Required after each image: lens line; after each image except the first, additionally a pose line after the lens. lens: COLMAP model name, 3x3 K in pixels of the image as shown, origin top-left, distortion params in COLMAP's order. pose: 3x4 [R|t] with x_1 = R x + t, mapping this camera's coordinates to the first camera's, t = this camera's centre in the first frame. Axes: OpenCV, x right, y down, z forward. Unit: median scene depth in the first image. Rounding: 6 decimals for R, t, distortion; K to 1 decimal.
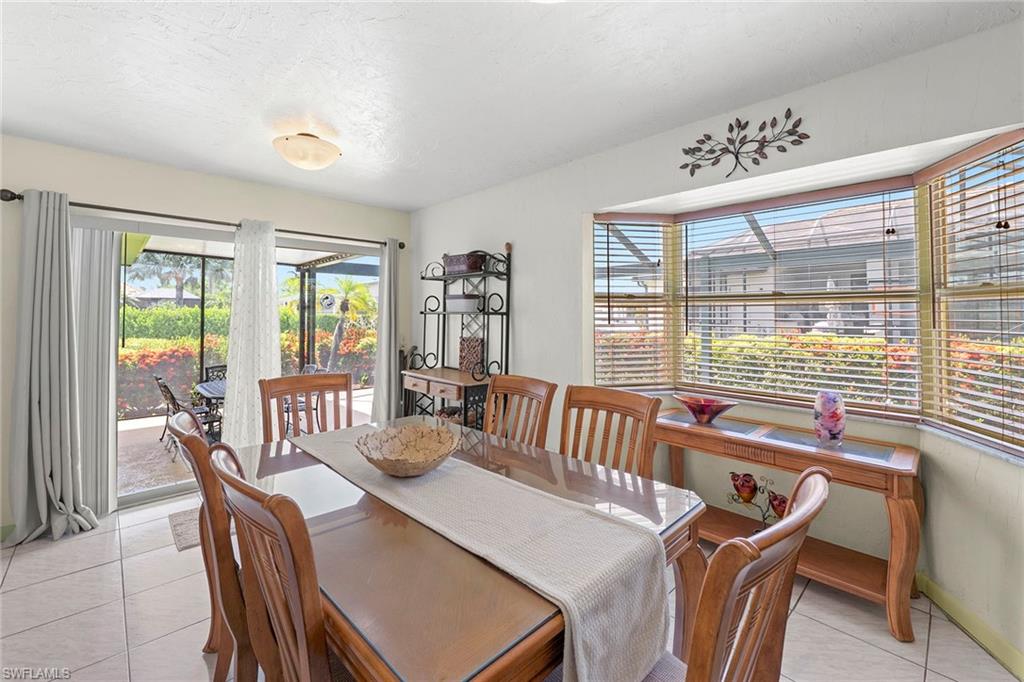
lens RADIAL K [[429.2, 0, 508.8], [0, 429.2, 303.5], [0, 0, 1]] dist [-0.010594, -0.000125]
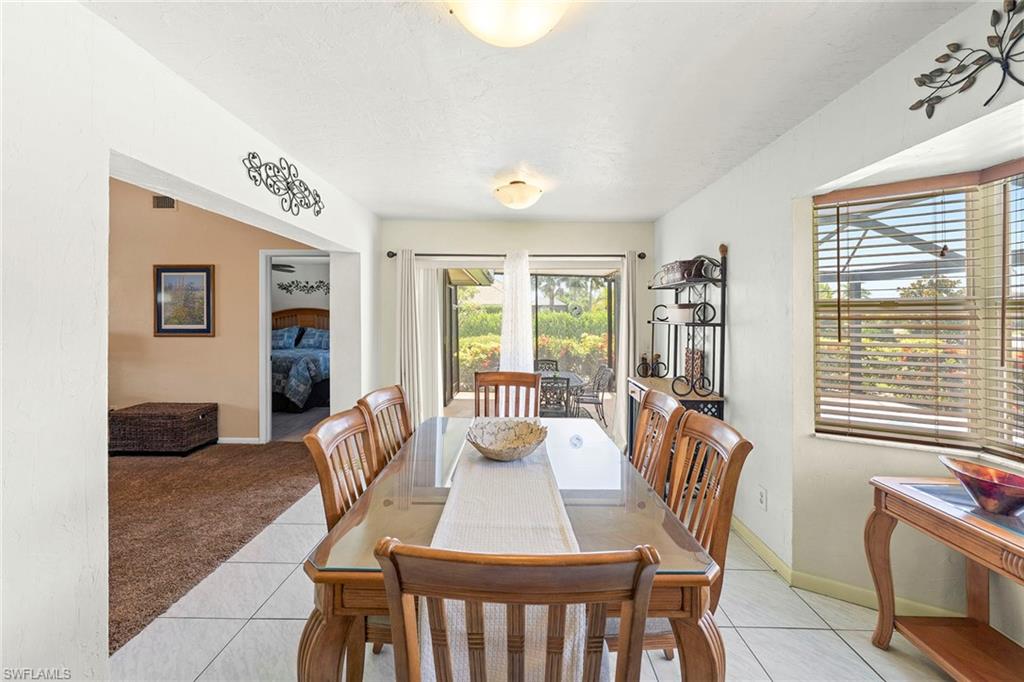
lens RADIAL K [[419.2, 0, 514.2], [0, 419.2, 317.0], [0, 0, 1]] dist [0.000917, -0.000317]
pose [[0.713074, 0.003057, -0.701082, 0.330419], [0.014190, 0.999723, 0.018792, -0.016744], [0.700945, -0.023348, 0.712833, 0.089113]]
